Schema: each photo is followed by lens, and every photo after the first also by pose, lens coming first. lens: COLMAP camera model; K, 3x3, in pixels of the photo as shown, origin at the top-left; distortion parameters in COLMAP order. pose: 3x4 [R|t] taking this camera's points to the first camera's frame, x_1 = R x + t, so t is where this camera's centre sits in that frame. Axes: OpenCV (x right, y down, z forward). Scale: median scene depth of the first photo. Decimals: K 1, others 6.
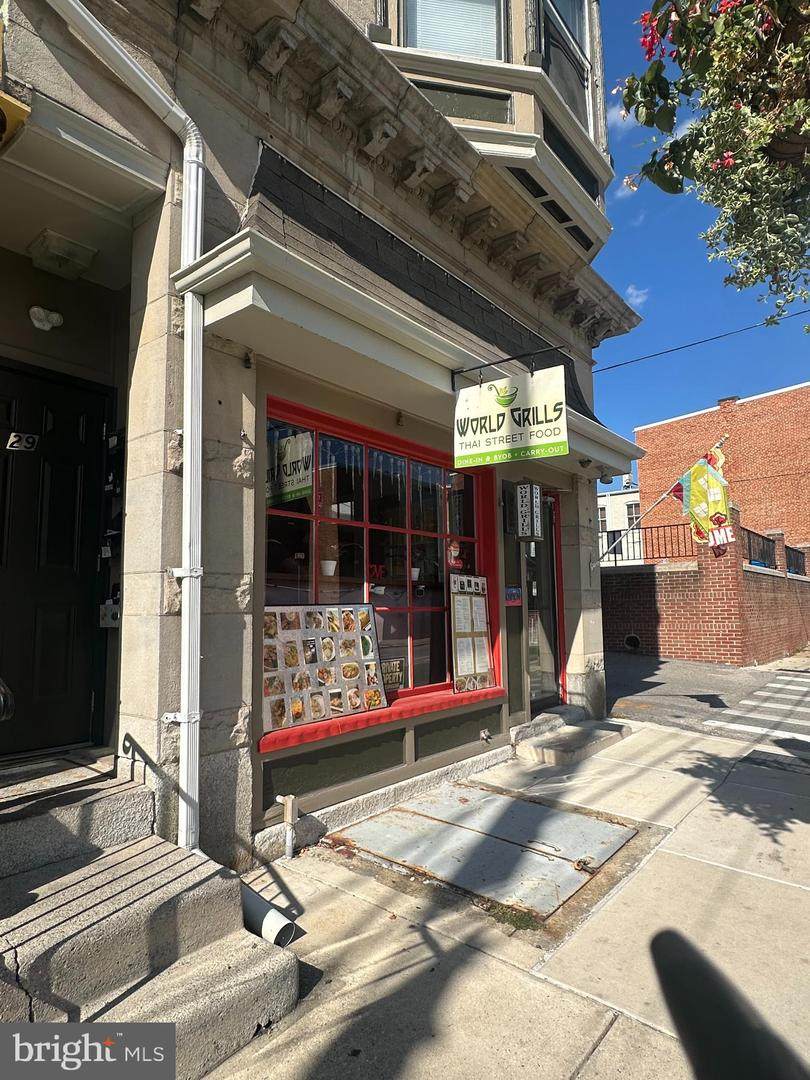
lens RADIAL K [[620.9, 0, 405.0], [0, 620.9, 540.0], [0, 0, 1]] dist [-0.000220, 0.000002]
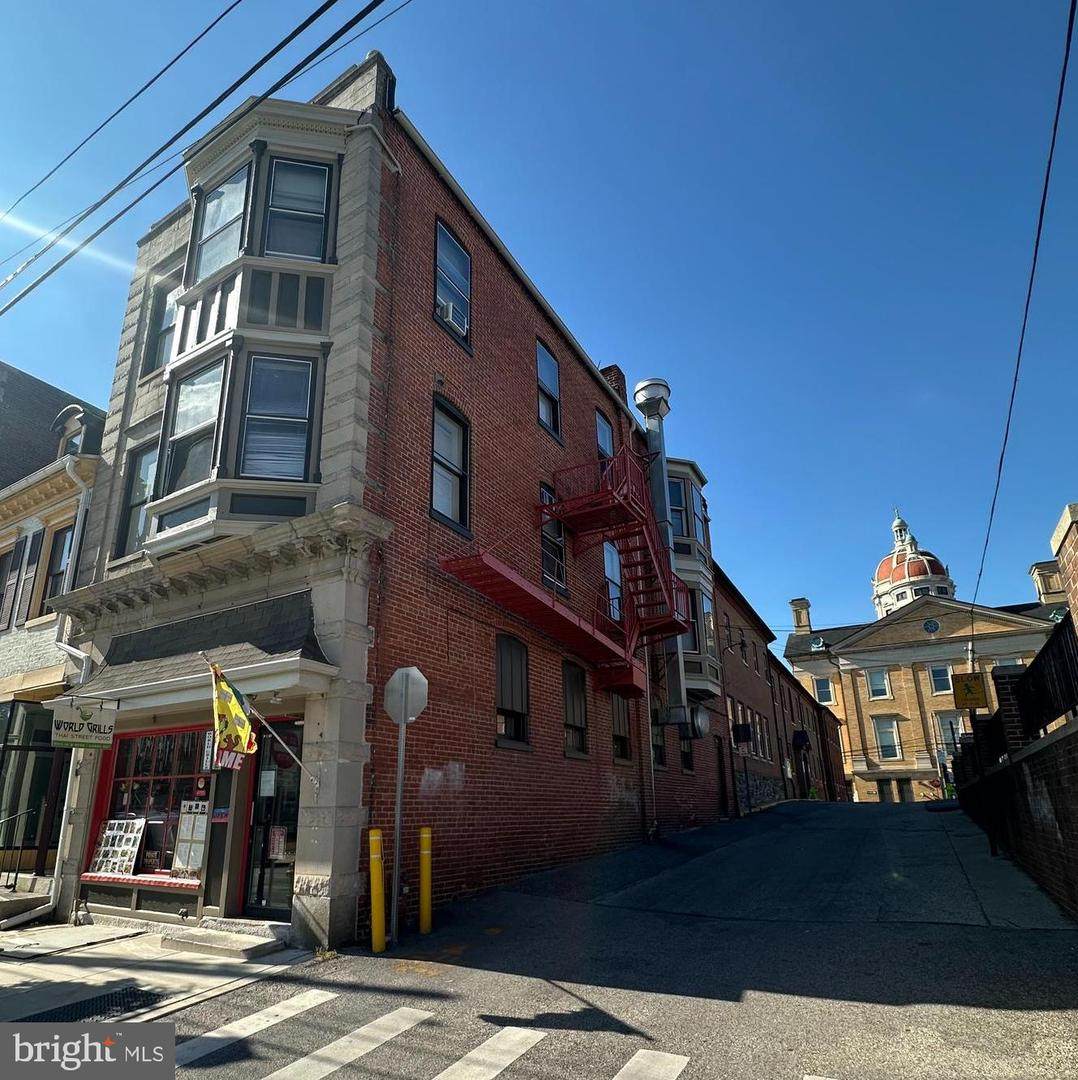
lens RADIAL K [[653.1, 0, 525.5], [0, 653.1, 623.2], [0, 0, 1]] dist [-0.001930, -0.000664]
pose [[0.146871, -0.261018, -0.954096, 1.949361], [0.109998, 0.962883, -0.246490, 0.127300], [0.983021, -0.068746, 0.170131, 1.631217]]
